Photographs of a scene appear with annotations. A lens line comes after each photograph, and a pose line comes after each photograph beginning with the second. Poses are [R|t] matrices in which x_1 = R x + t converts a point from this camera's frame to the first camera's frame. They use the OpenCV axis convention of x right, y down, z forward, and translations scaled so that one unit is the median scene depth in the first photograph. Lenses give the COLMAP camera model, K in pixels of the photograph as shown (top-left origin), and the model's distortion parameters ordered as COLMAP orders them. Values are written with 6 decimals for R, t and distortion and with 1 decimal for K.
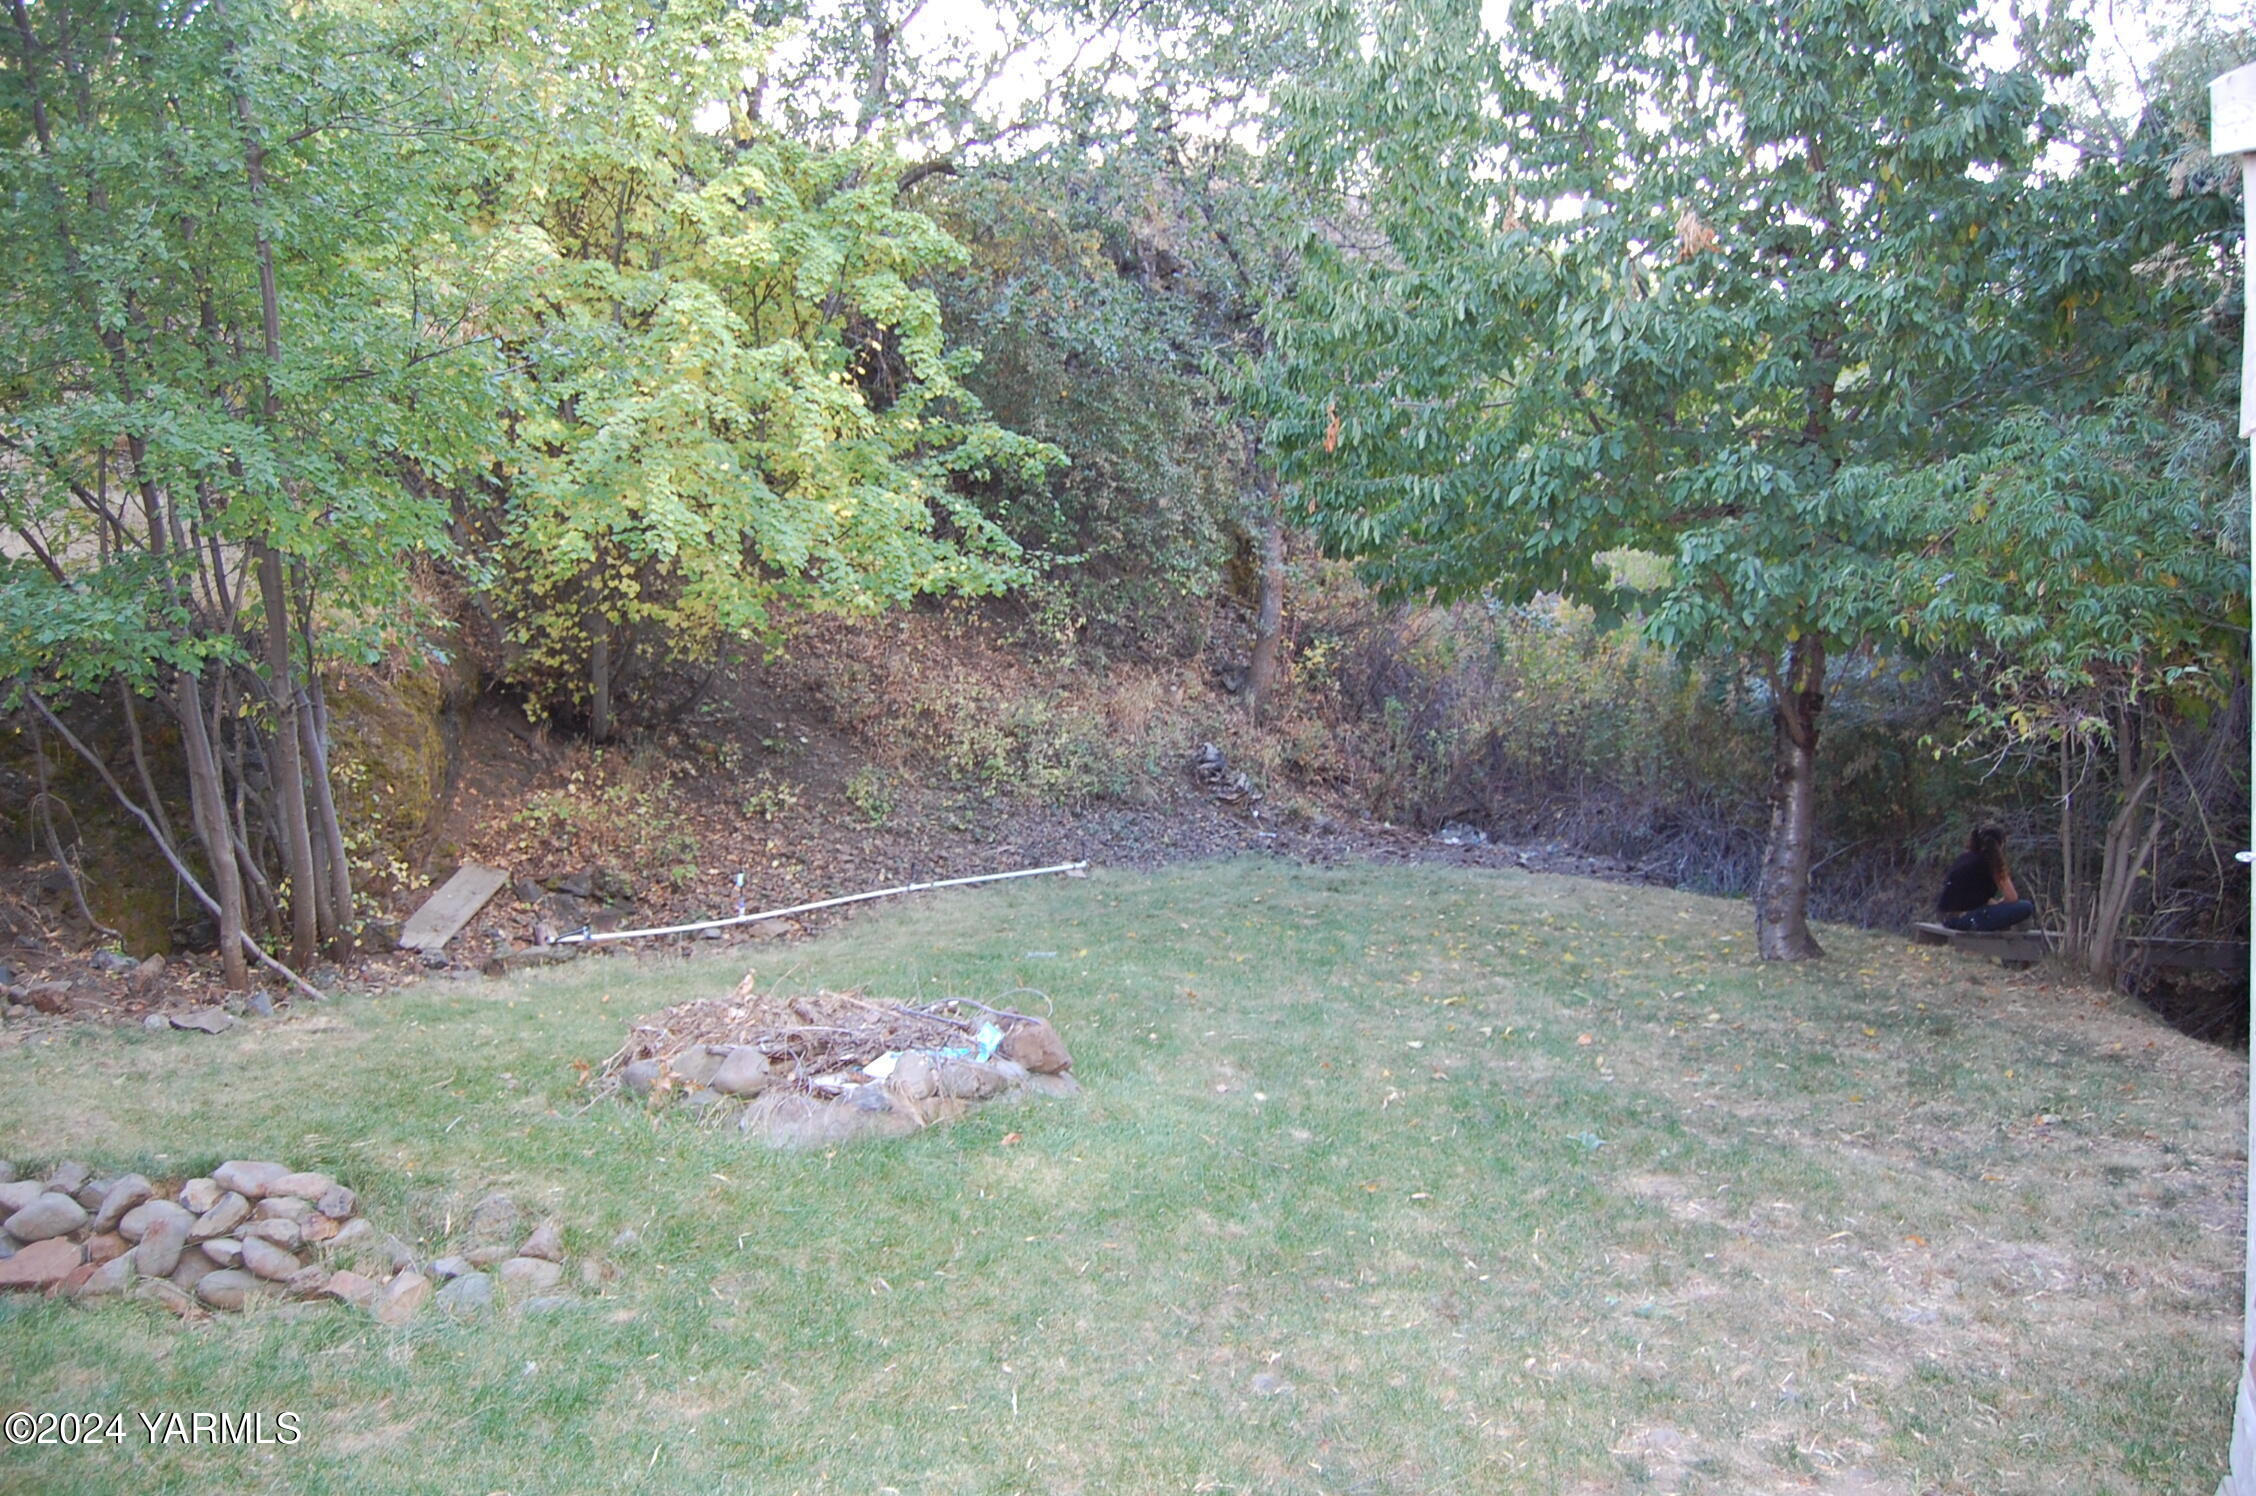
lens RADIAL K [[1762.2, 0, 1124.6], [0, 1762.2, 748.4], [0, 0, 1]] dist [-0.088610, 0.020705]
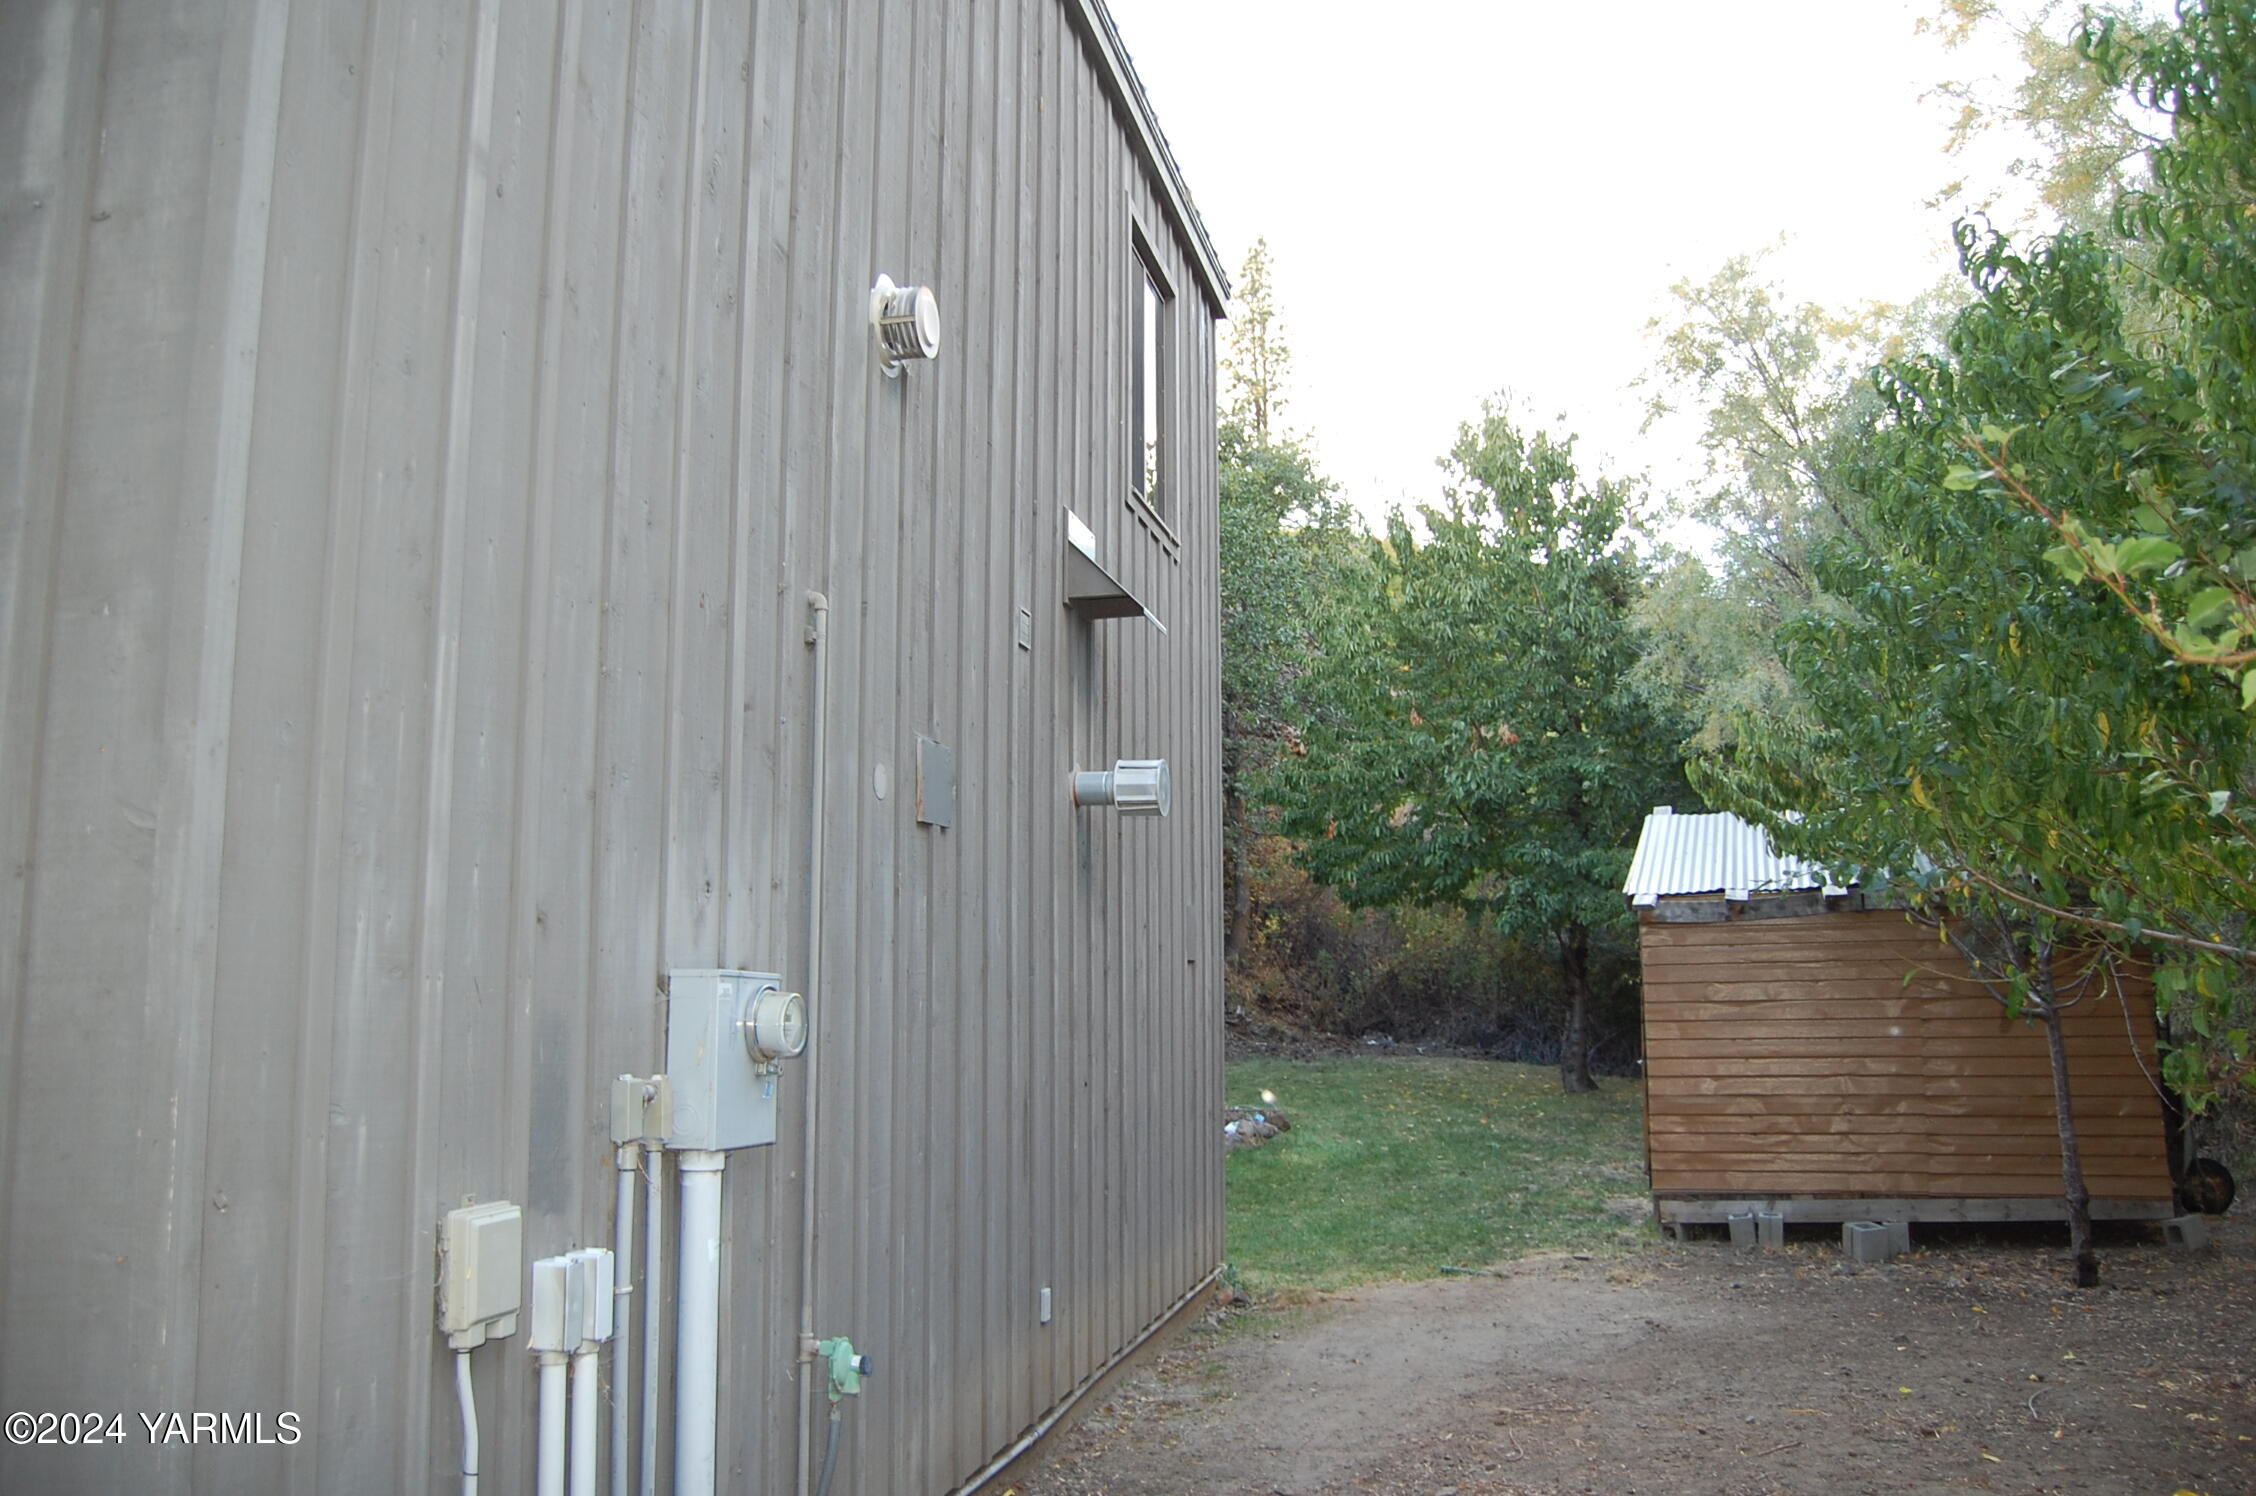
lens RADIAL K [[1762.2, 0, 1130.1], [0, 1762.2, 746.1], [0, 0, 1]] dist [-0.088610, 0.020705]
pose [[0.993847, -0.031614, 0.106150, -0.208922], [0.045223, 0.990697, -0.128355, -0.020017], [-0.101105, 0.132366, 0.986031, -0.622486]]
